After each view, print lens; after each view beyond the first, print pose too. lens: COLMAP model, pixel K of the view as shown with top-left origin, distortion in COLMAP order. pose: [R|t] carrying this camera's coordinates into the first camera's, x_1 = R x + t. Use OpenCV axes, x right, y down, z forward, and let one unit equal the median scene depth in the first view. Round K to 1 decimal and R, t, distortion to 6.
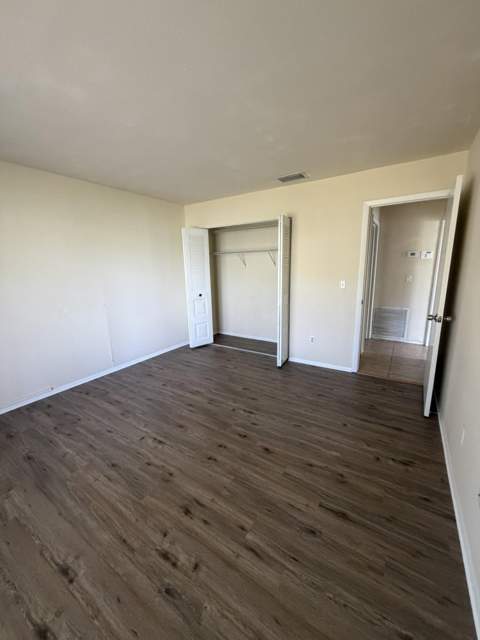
lens RADIAL K [[257.6, 0, 240.0], [0, 257.6, 320.0], [0, 0, 1]] dist [0.000544, 0.000258]
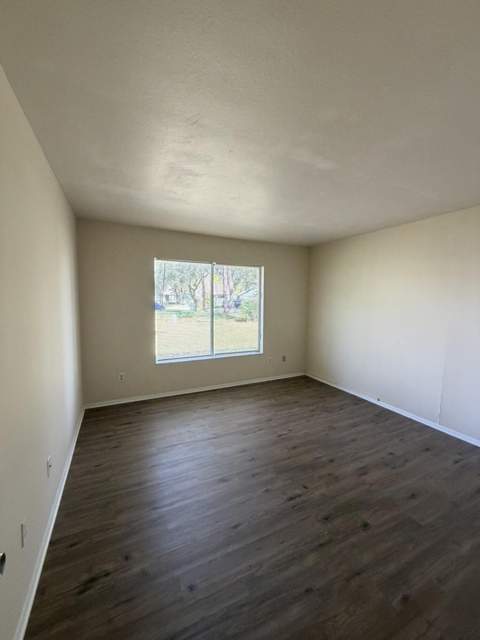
lens RADIAL K [[257.6, 0, 240.0], [0, 257.6, 320.0], [0, 0, 1]] dist [0.000544, 0.000258]
pose [[-0.528472, 0.086431, -0.844540, 0.648234], [-0.178803, 0.961158, 0.210251, -0.249146], [0.829908, 0.262118, -0.492491, 1.011290]]
